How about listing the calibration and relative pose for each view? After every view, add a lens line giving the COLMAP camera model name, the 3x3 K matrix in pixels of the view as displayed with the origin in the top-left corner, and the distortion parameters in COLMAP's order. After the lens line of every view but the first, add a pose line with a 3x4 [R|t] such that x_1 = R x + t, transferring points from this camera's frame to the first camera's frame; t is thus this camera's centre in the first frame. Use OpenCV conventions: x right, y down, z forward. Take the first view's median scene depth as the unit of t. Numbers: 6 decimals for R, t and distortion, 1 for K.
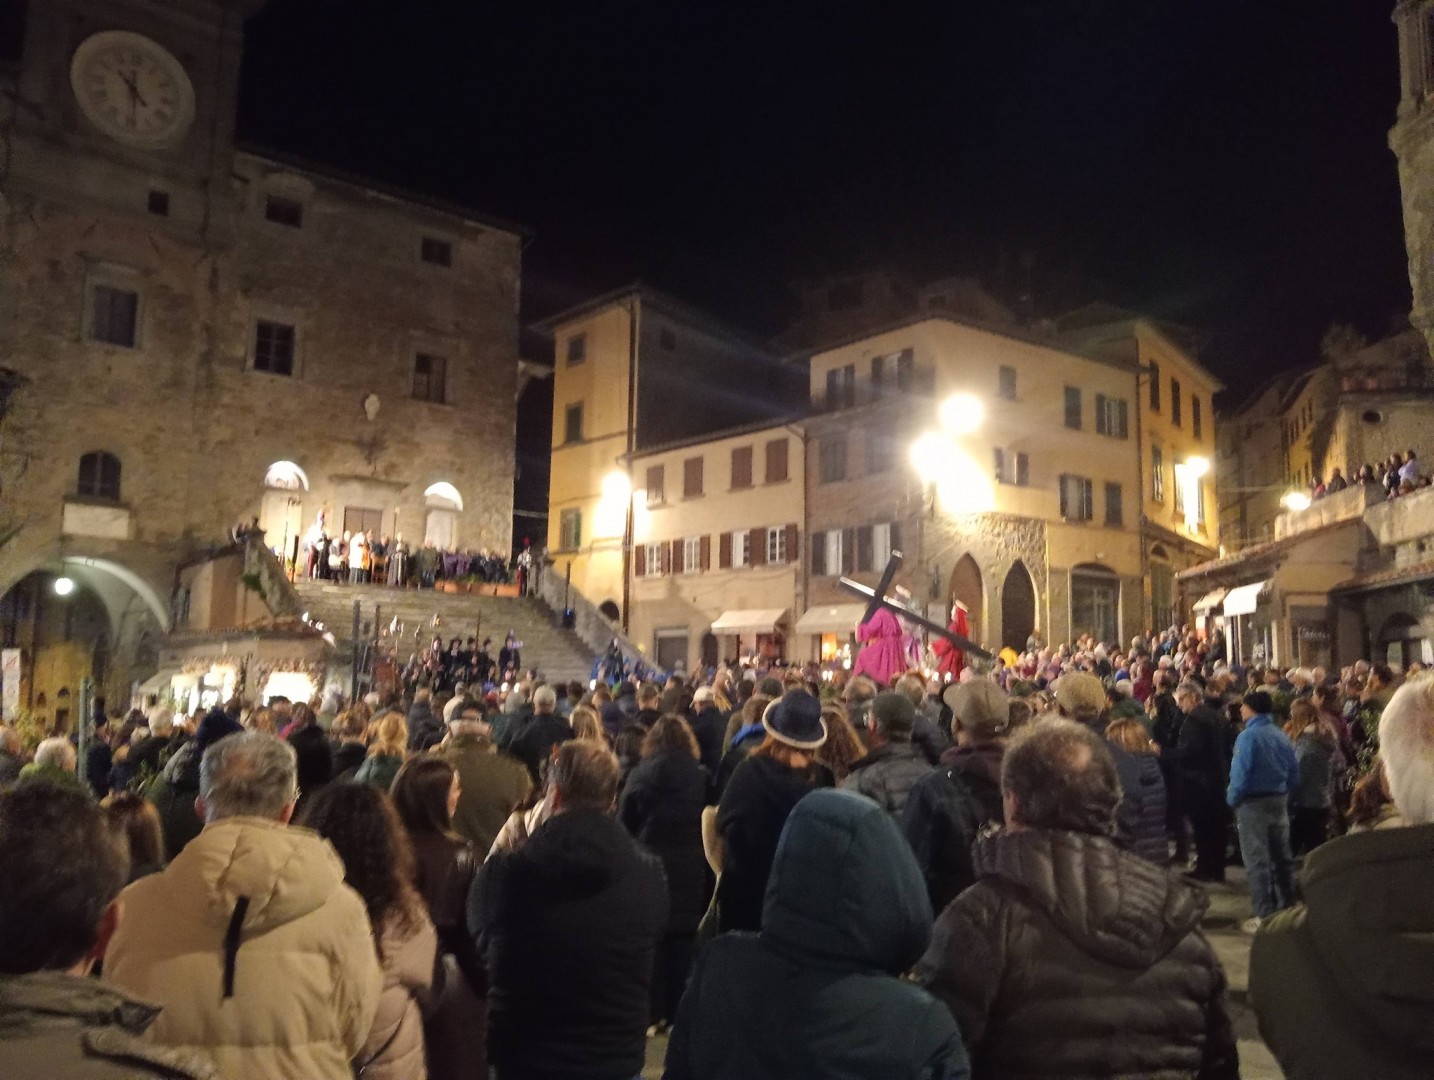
lens RADIAL K [[1161.0, 0, 753.2], [0, 1161.0, 544.6], [0, 0, 1]] dist [0.049433, -0.114528]
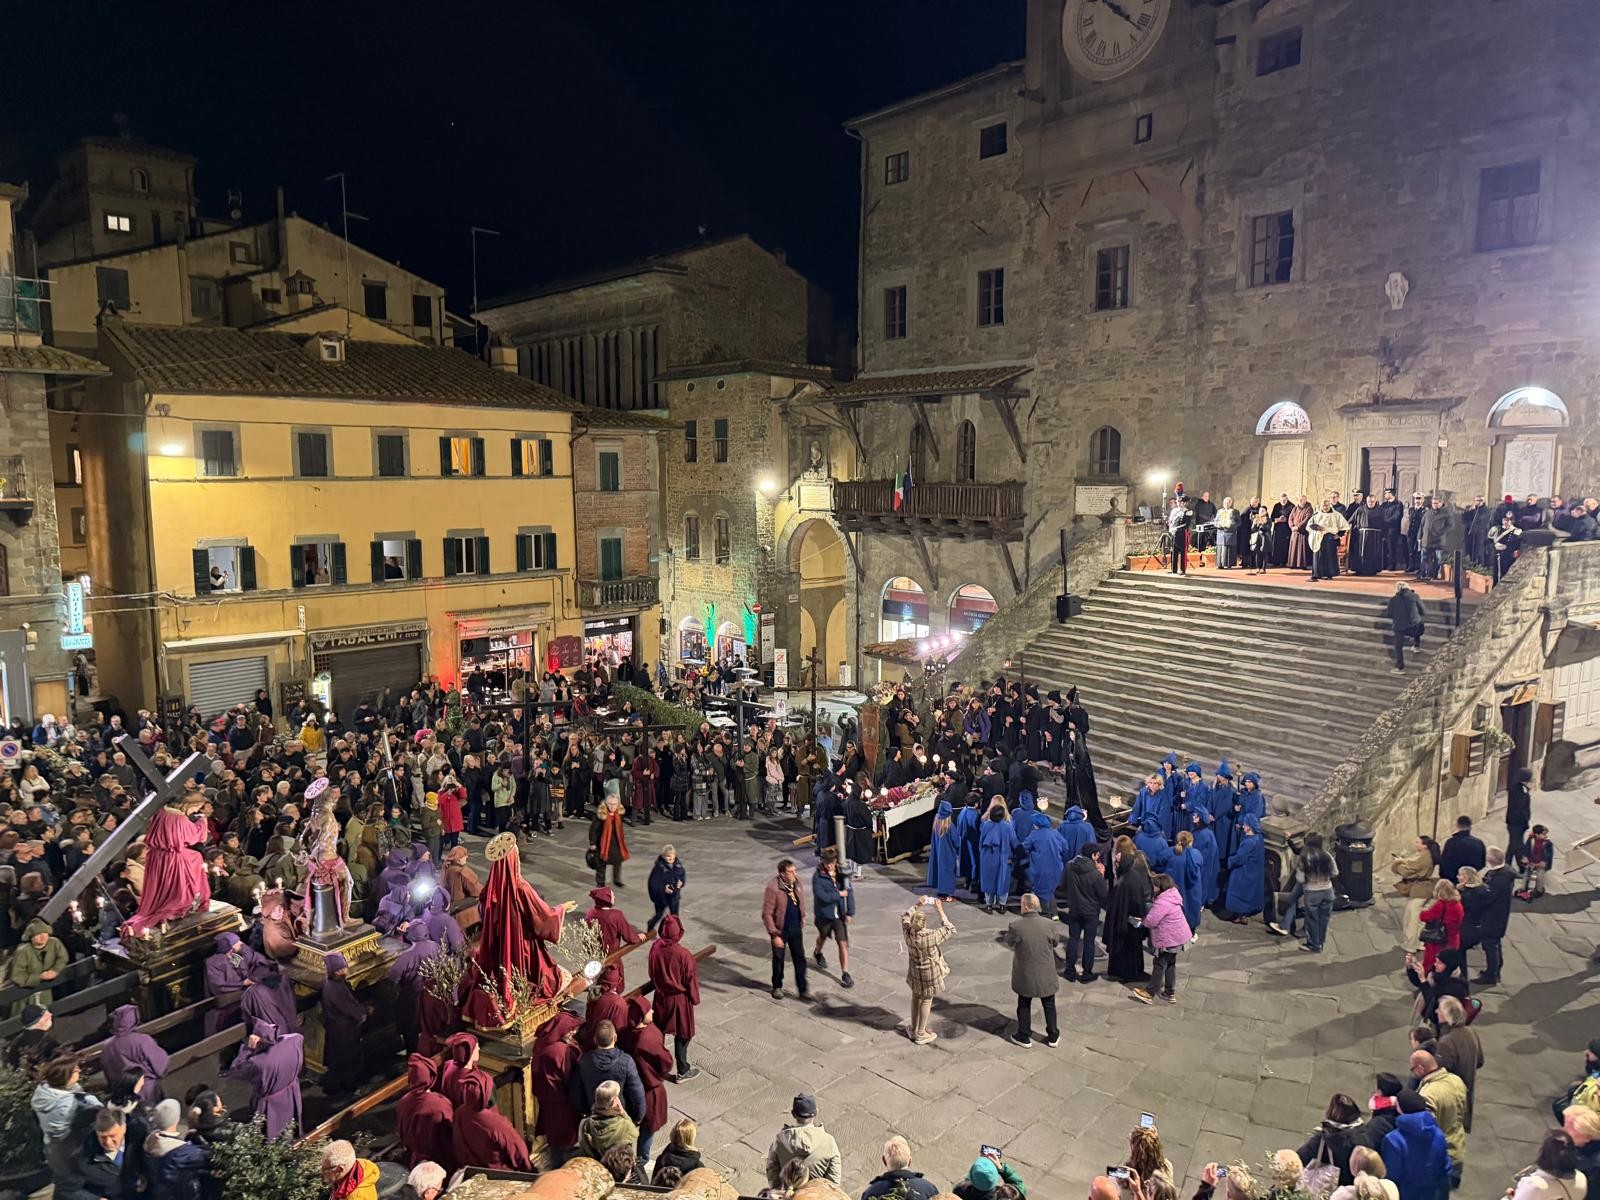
lens RADIAL K [[1119.2, 0, 811.7], [0, 1119.2, 613.0], [0, 0, 1]] dist [0.041218, -0.063659]
pose [[-0.117435, 0.113665, -0.986554, 0.388836], [0.125666, 0.987143, 0.098774, -0.046723], [0.985097, -0.112377, -0.130209, 0.804417]]
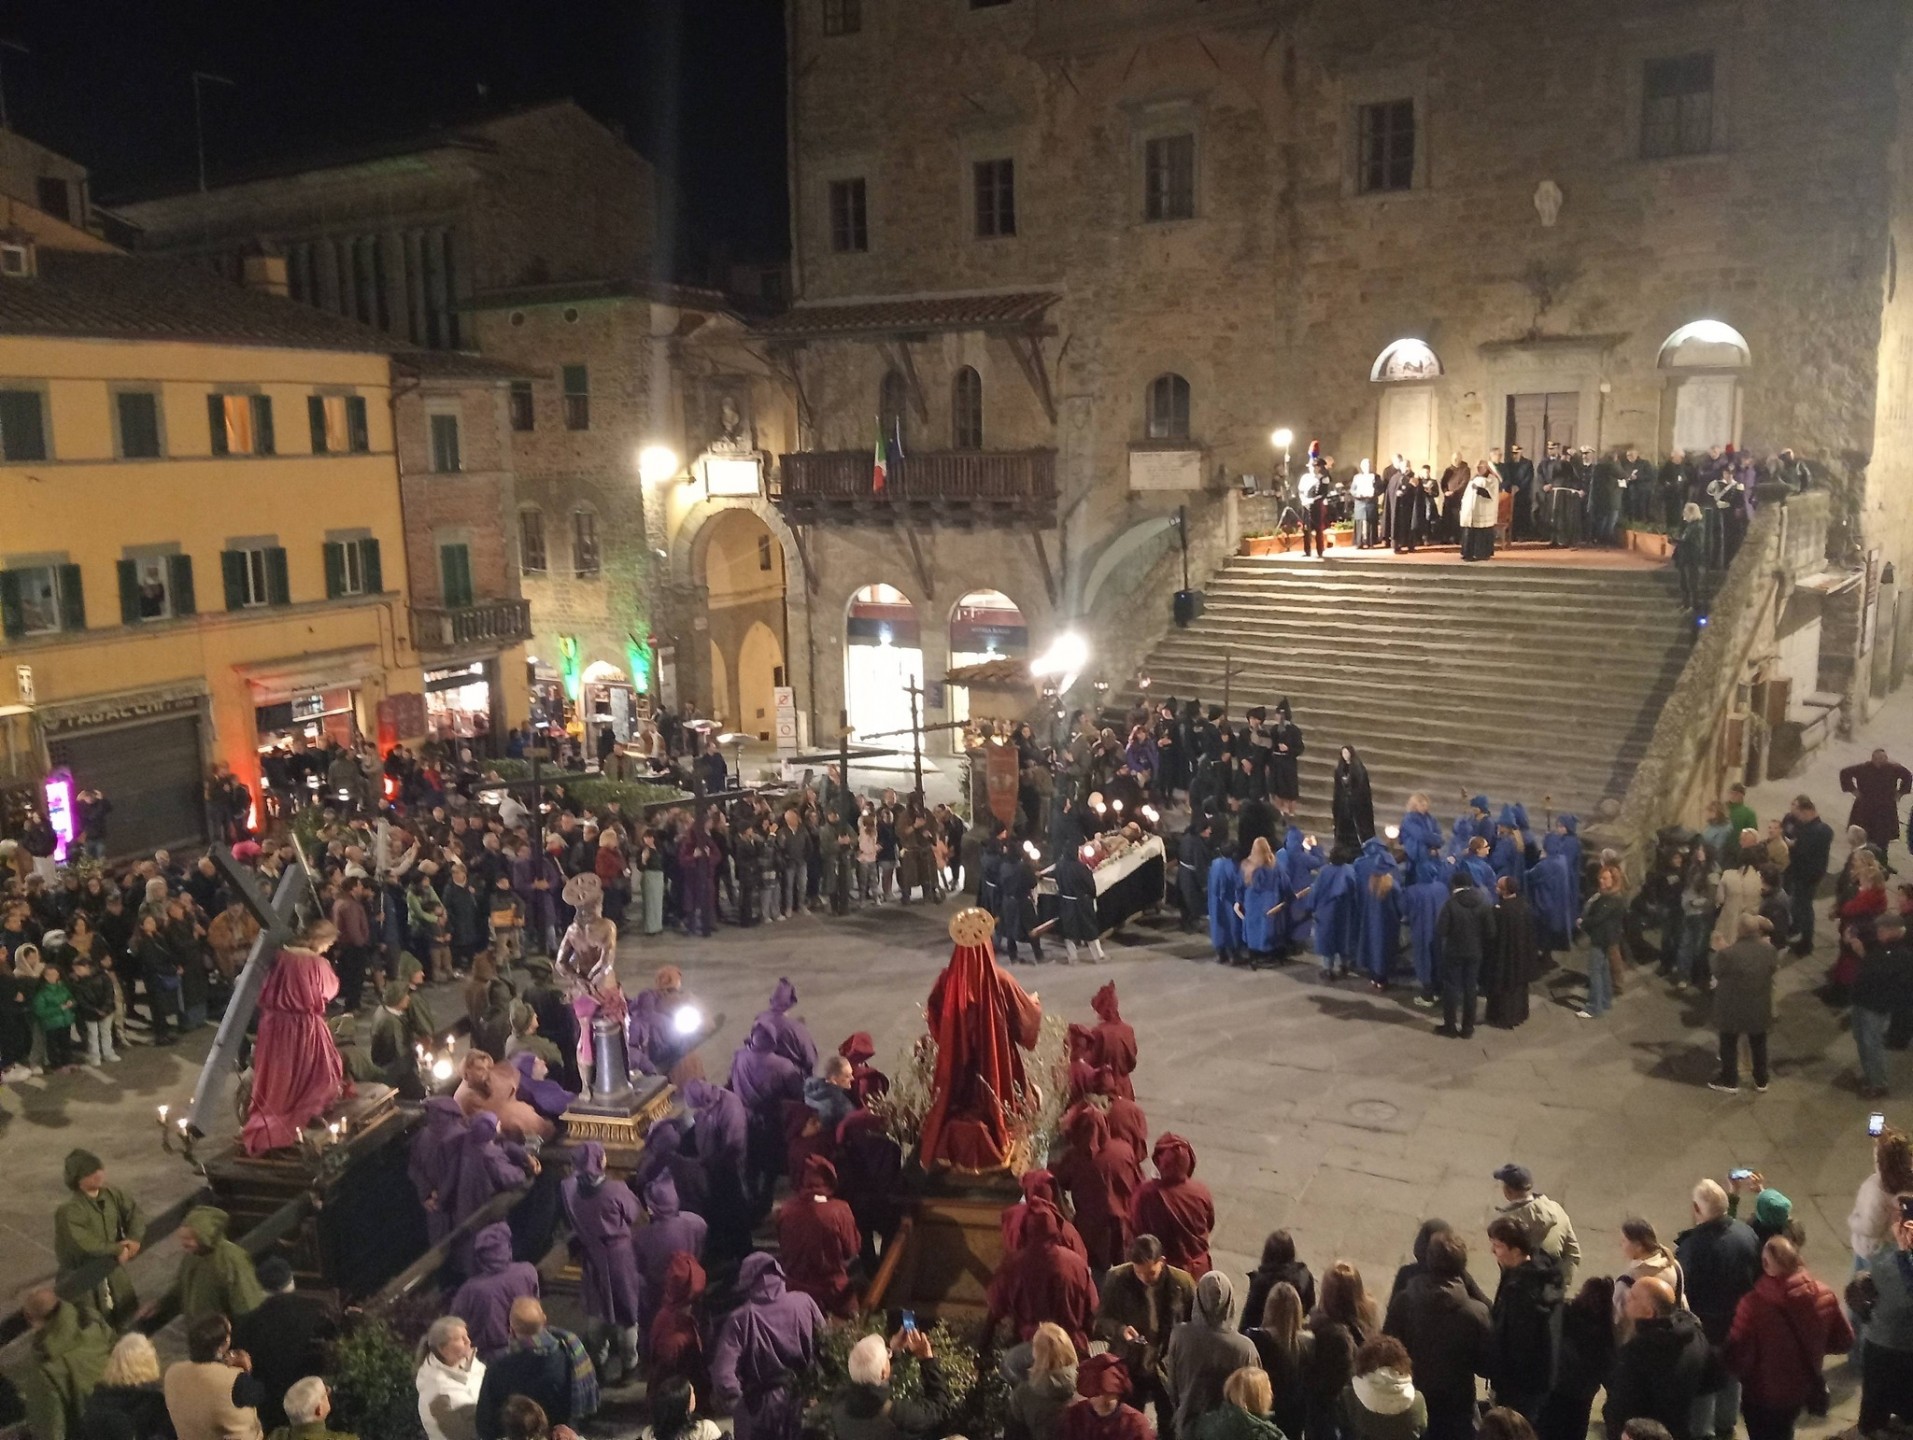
lens RADIAL K [[1548.8, 0, 980.5], [0, 1548.8, 716.6], [0, 0, 1]] dist [0.049433, -0.114528]
pose [[0.185368, 0.154245, -0.970488, 0.398228], [0.145504, 0.972409, 0.182343, -0.060853], [0.971837, -0.175011, 0.157810, 0.639107]]
